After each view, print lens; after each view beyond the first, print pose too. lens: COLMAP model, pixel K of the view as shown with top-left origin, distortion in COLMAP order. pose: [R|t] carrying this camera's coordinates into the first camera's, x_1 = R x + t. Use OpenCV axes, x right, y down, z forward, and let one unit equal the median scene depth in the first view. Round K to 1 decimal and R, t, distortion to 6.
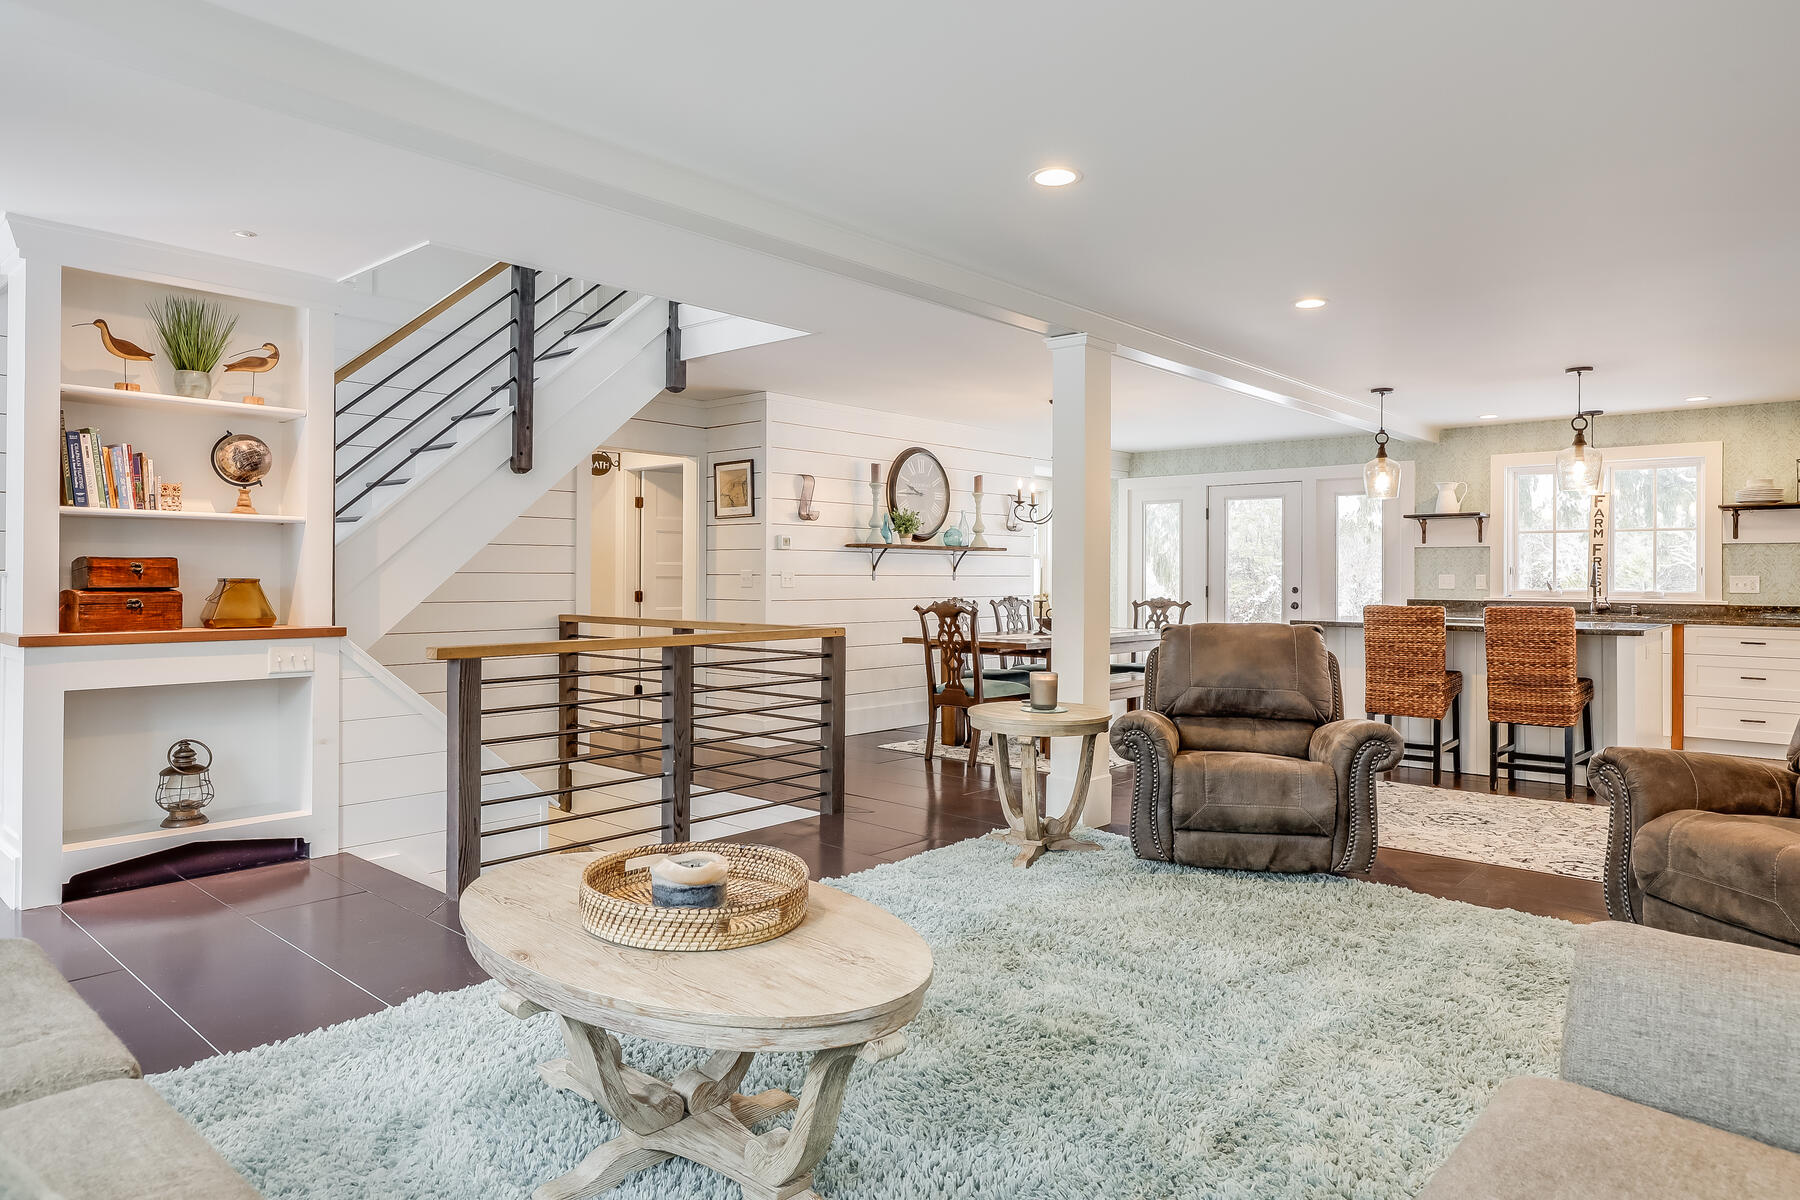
lens RADIAL K [[1069.7, 0, 928.2], [0, 1069.7, 576.5], [0, 0, 1]] dist [0.001172, -0.001077]
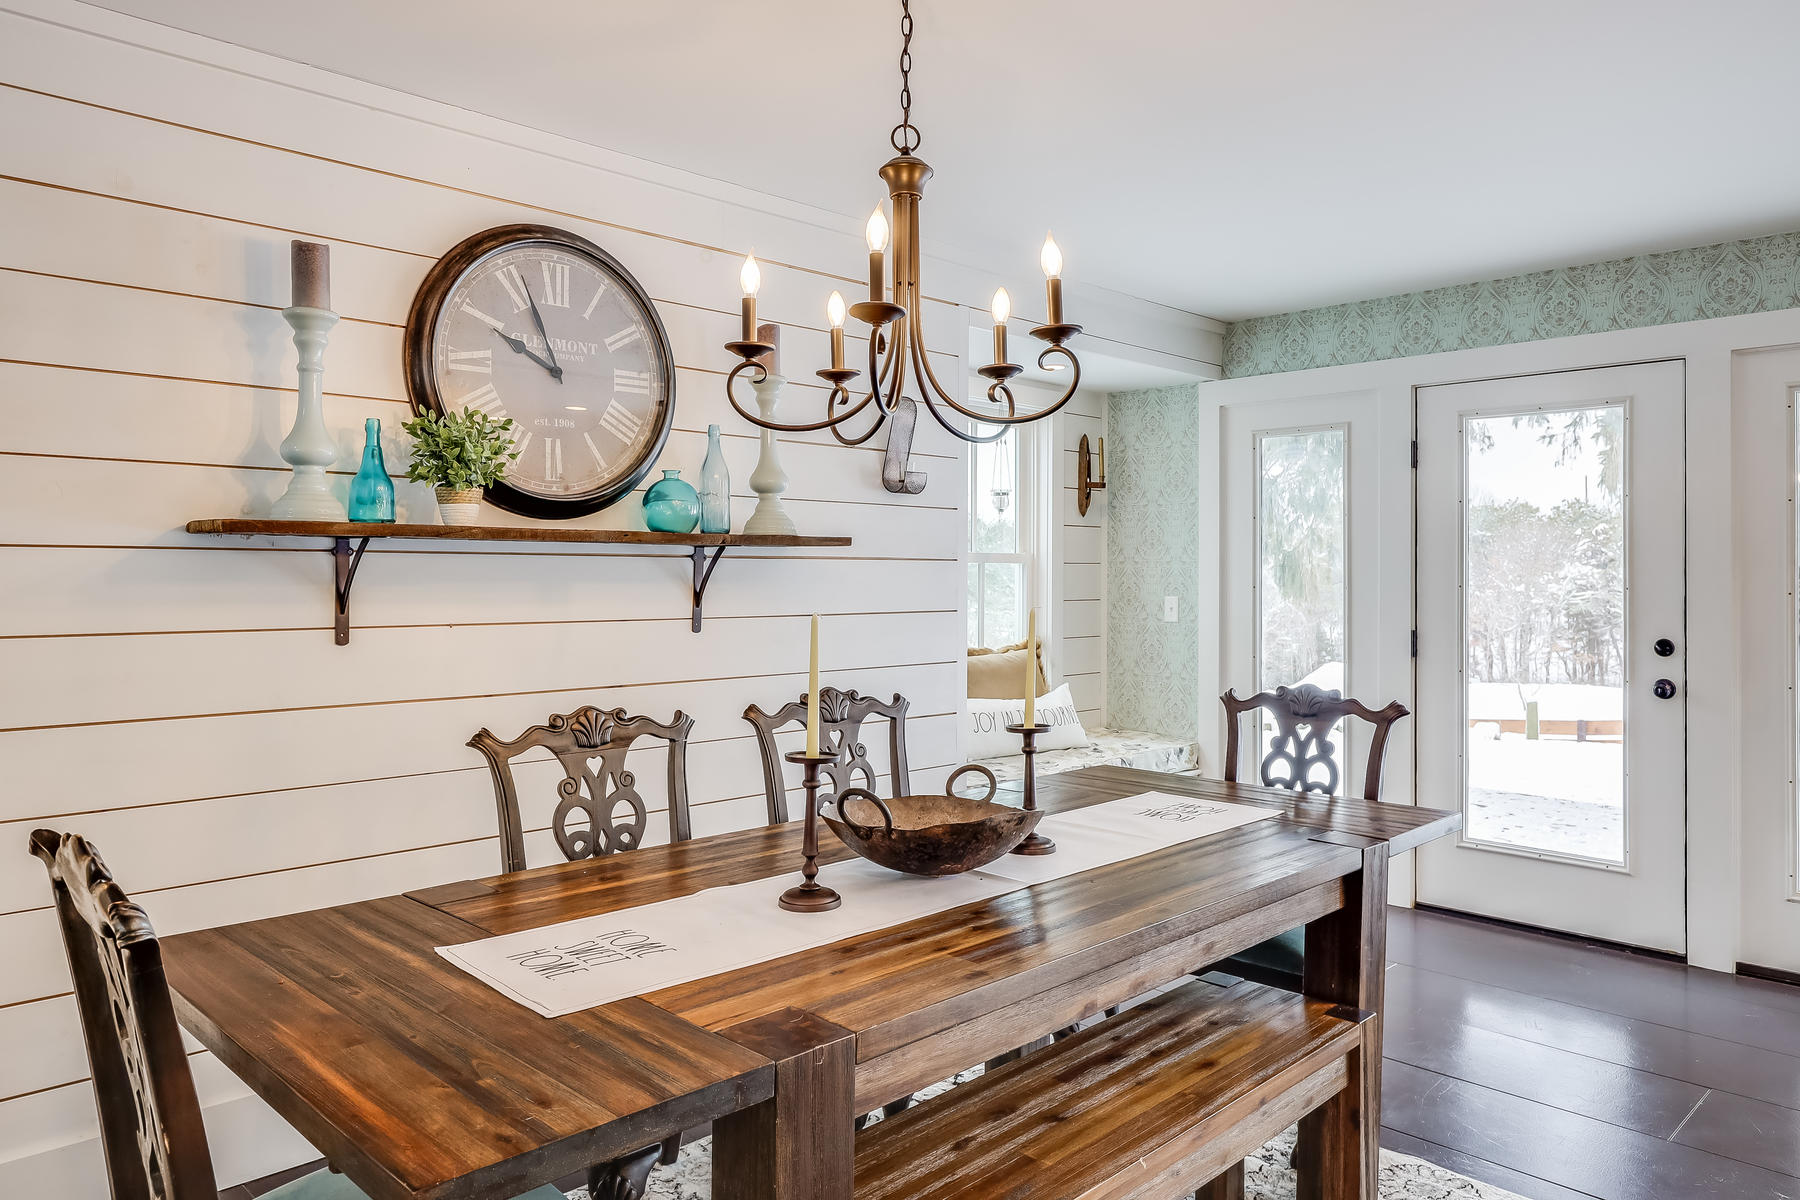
lens RADIAL K [[1223.7, 0, 945.9], [0, 1223.7, 570.6], [0, 0, 1]] dist [0.020483, 0.000301]
pose [[0.998617, -0.001873, -0.052545, 0.130474], [0.001578, 0.999983, -0.005660, -0.014405], [0.052554, 0.005569, 0.998603, 0.640034]]
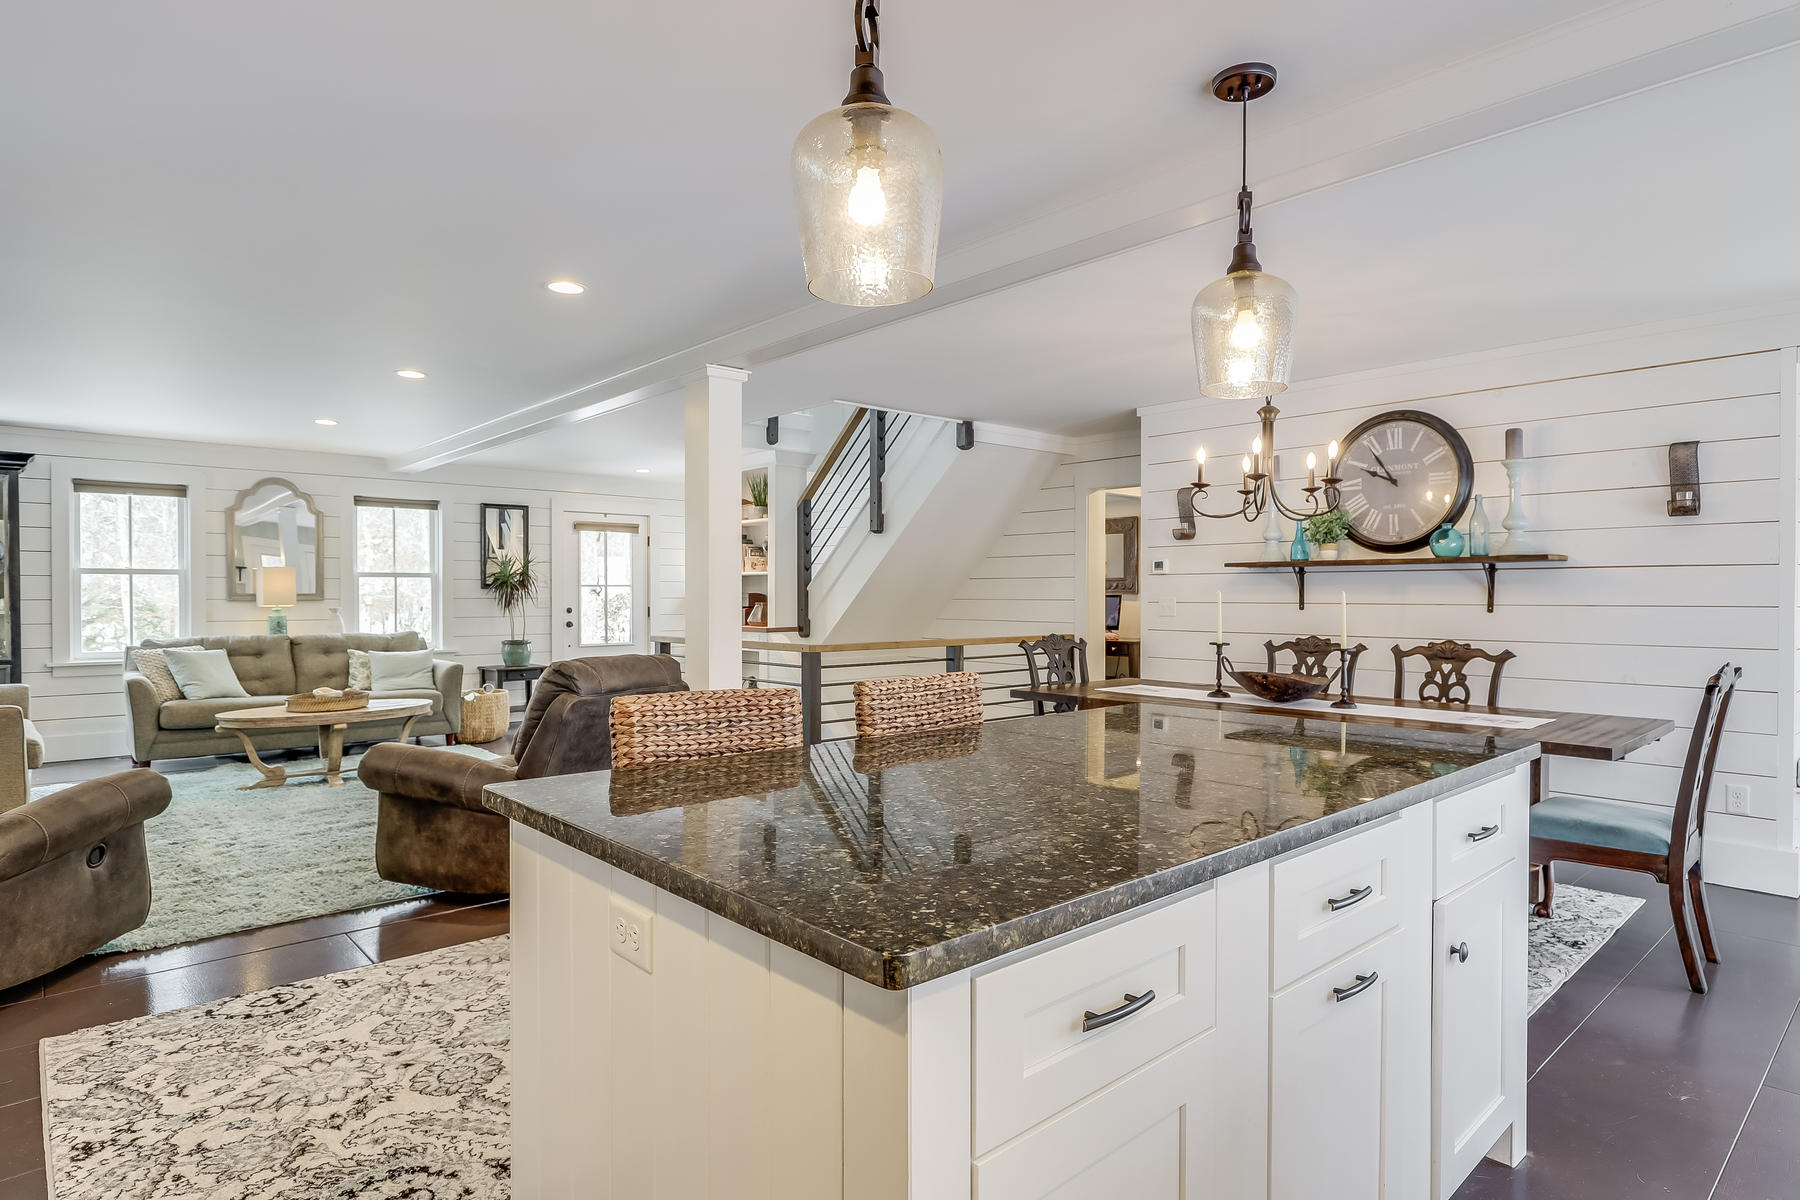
lens RADIAL K [[976.7, 0, 900.0], [0, 976.7, 600.0], [0, 0, 1]] dist [0.008306, 0.000319]
pose [[-0.119268, 0.003302, -0.992857, 0.628714], [-0.001697, 0.999992, 0.003530, -0.005313], [0.992861, 0.002106, -0.119262, 0.772718]]
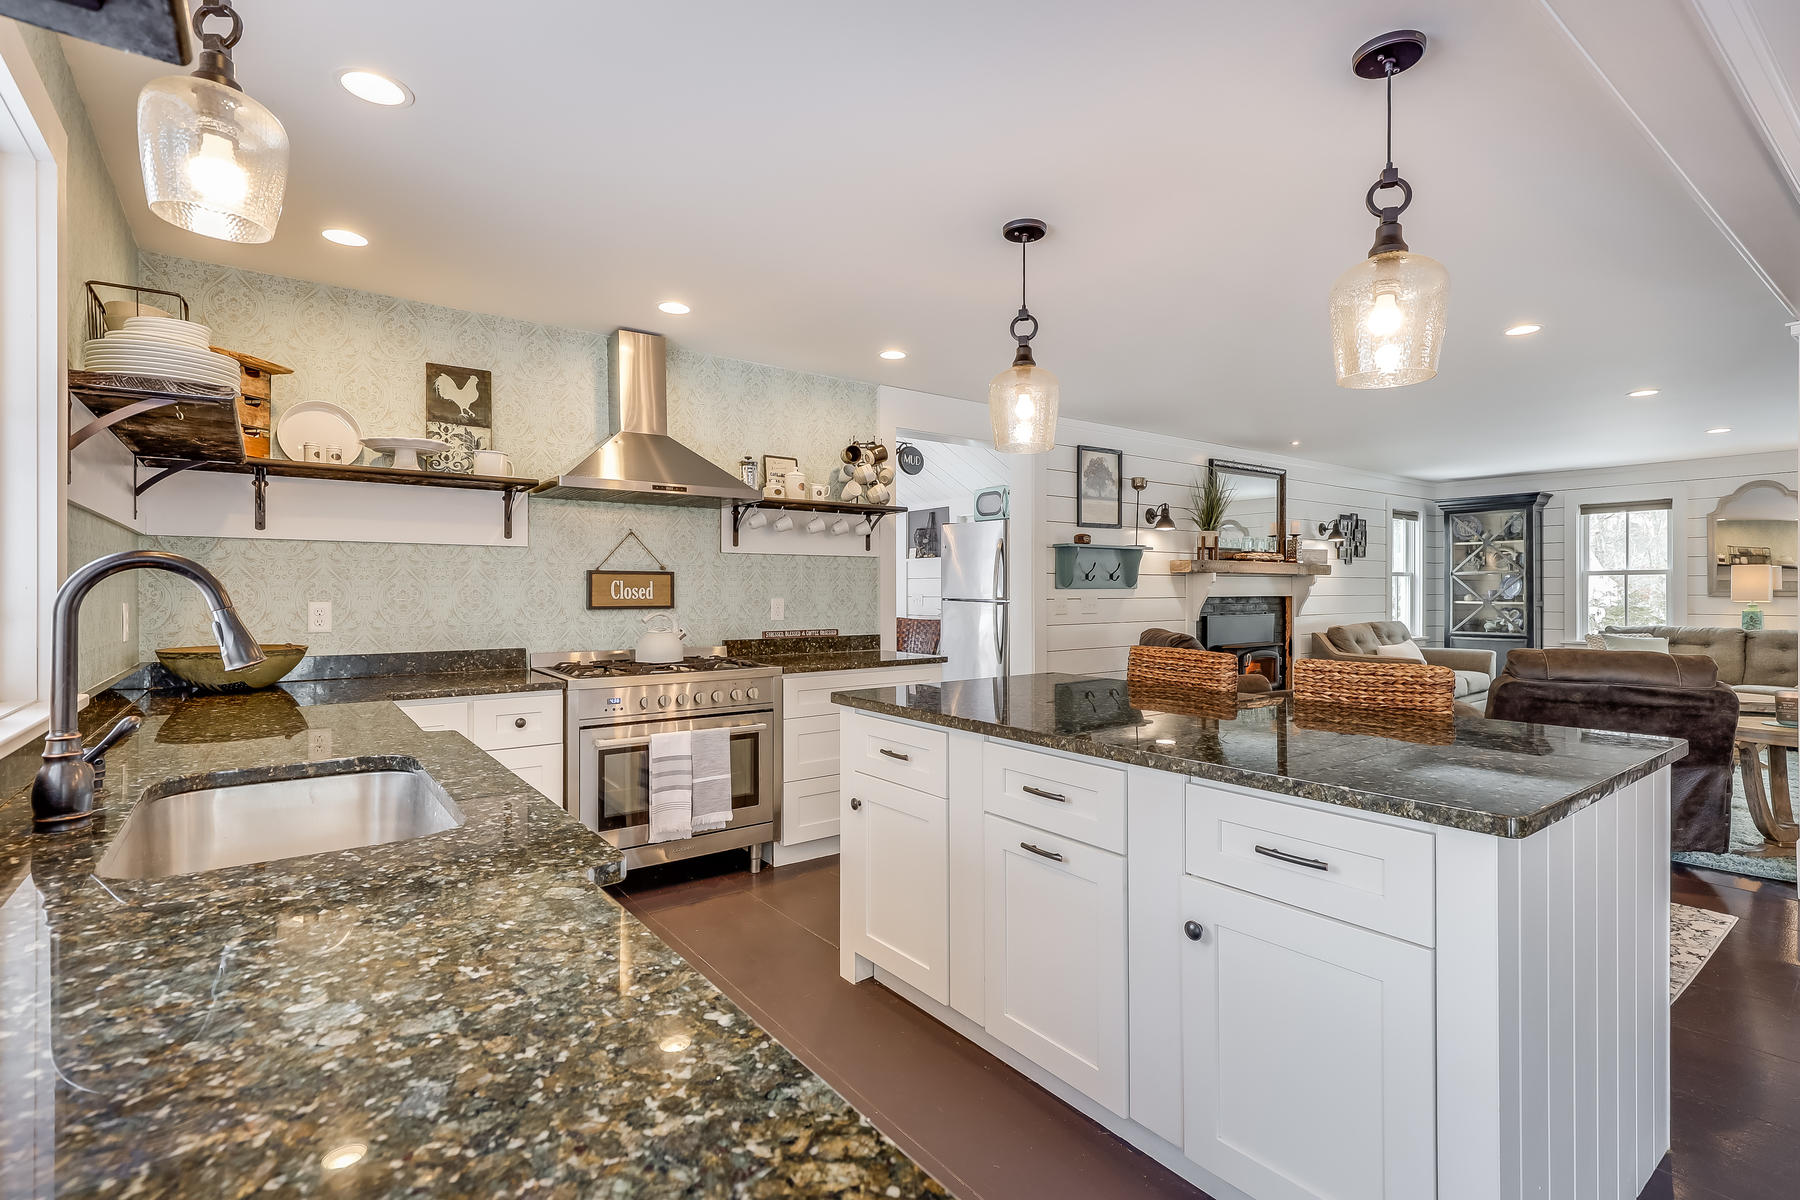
lens RADIAL K [[835.5, 0, 909.5], [0, 835.5, 595.2], [0, 0, 1]] dist [0.003538, 0.000002]
pose [[-0.979314, -0.002565, 0.202329, 0.433124], [-0.001541, 0.999985, 0.005219, -0.004966], [-0.202340, 0.004799, -0.979304, 1.081484]]
